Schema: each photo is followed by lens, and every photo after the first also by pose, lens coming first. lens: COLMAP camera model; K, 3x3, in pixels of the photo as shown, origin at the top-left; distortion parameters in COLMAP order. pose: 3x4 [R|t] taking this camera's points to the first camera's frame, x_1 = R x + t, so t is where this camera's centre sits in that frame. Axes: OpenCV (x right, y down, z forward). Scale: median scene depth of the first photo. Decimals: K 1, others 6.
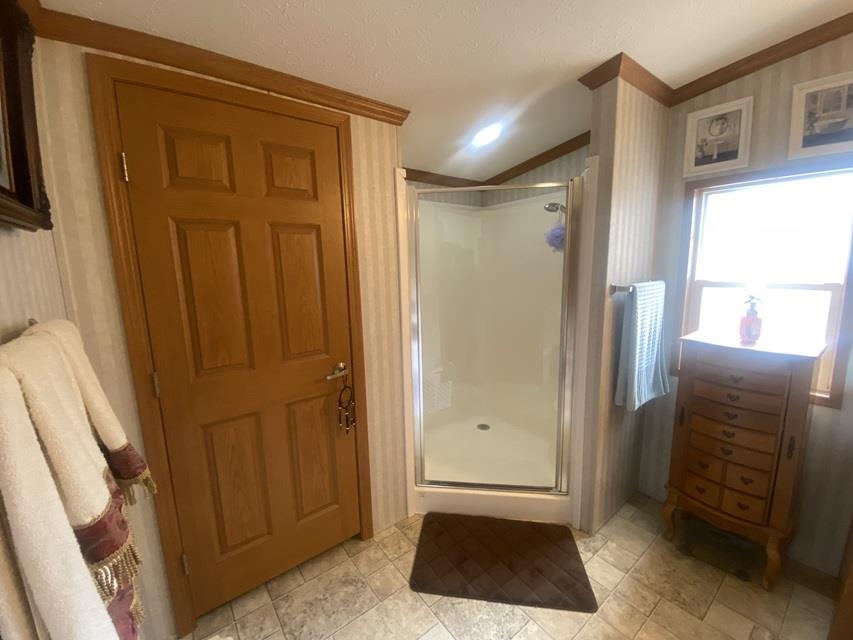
lens RADIAL K [[343.4, 0, 426.5], [0, 343.4, 322.5], [0, 0, 1]] dist [-0.025179, -0.003799]
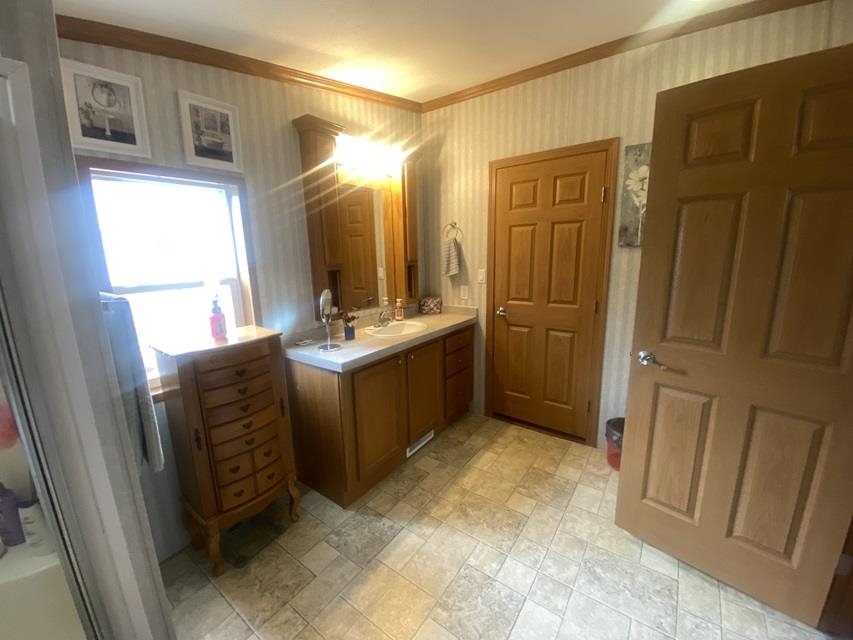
lens RADIAL K [[343.4, 0, 424.2], [0, 343.4, 318.0], [0, 0, 1]] dist [-0.025179, -0.003799]
pose [[-0.286941, -0.154907, 0.945341, -0.192704], [0.185461, 0.959185, 0.213468, -0.104440], [-0.939824, 0.236576, -0.246500, 0.630950]]
